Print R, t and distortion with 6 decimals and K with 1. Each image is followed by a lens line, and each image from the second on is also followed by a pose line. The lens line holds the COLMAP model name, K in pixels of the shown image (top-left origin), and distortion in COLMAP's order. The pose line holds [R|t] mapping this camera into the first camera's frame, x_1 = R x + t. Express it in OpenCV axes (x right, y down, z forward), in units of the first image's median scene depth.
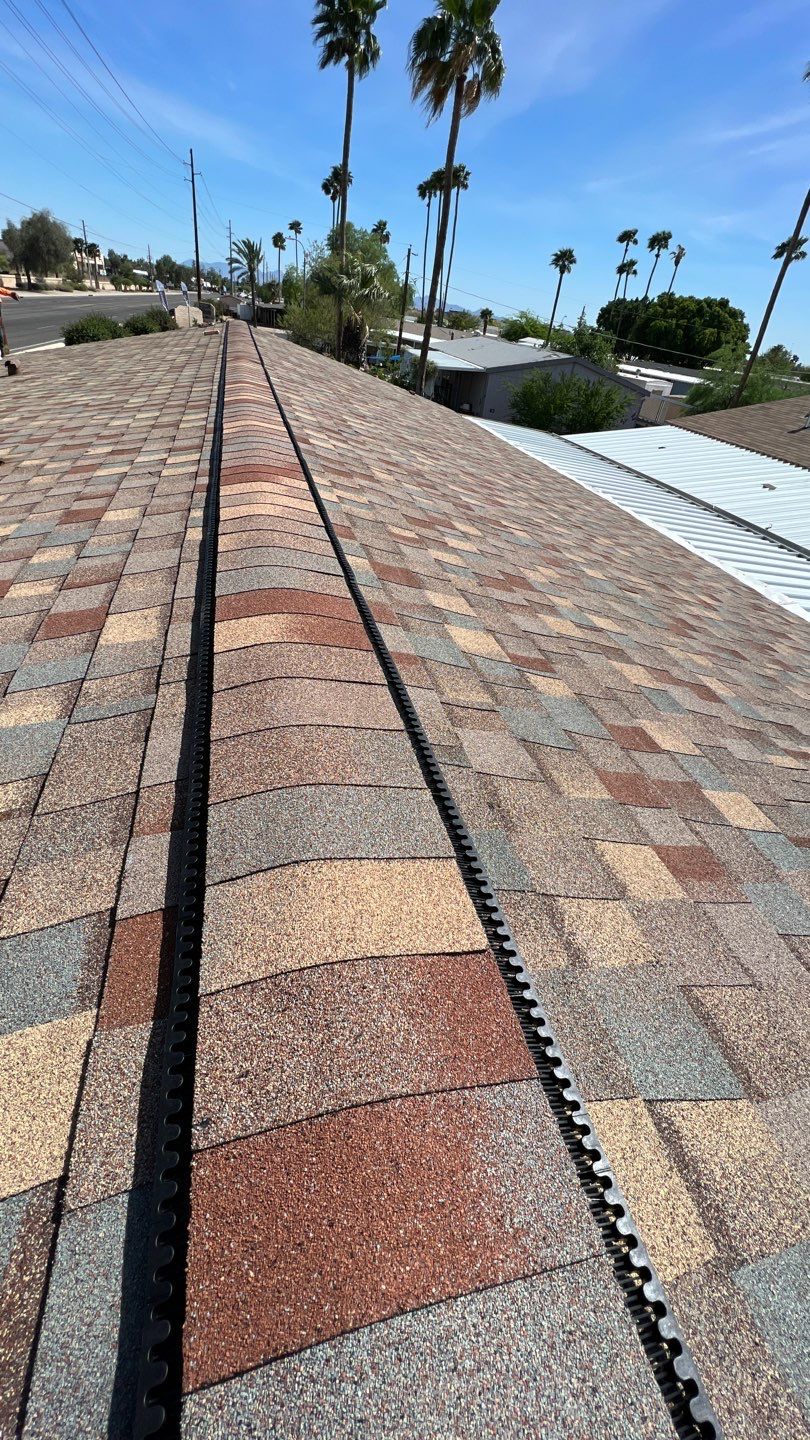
lens RADIAL K [[573.9, 0, 407.8], [0, 573.9, 713.4], [0, 0, 1]] dist [-0.001868, 0.000244]
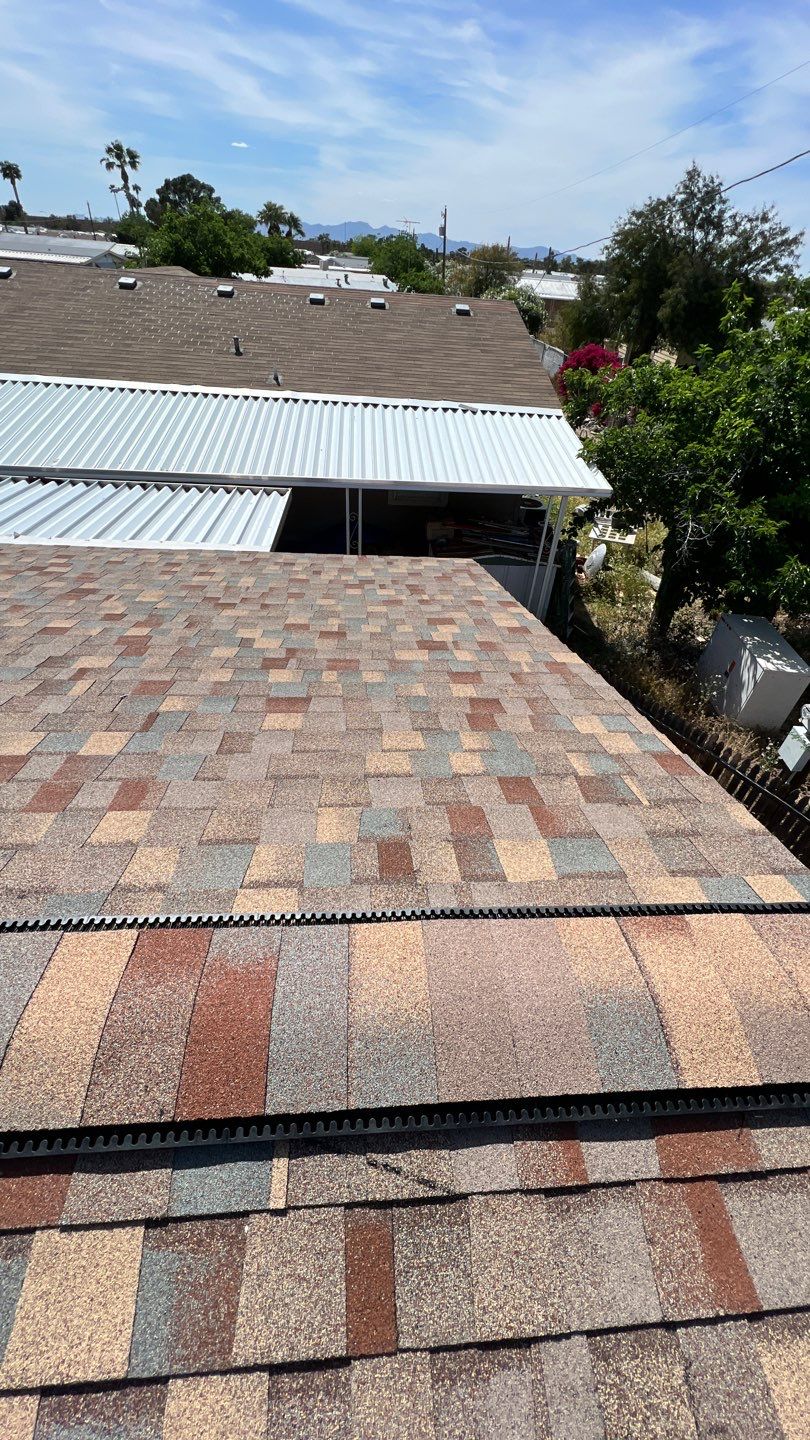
lens RADIAL K [[573.9, 0, 407.8], [0, 573.9, 713.4], [0, 0, 1]] dist [-0.001868, 0.000244]
pose [[0.171202, -0.693149, 0.700168, -0.442622], [0.523773, 0.665948, 0.531202, -0.468959], [-0.834477, 0.275786, 0.477064, -0.592249]]
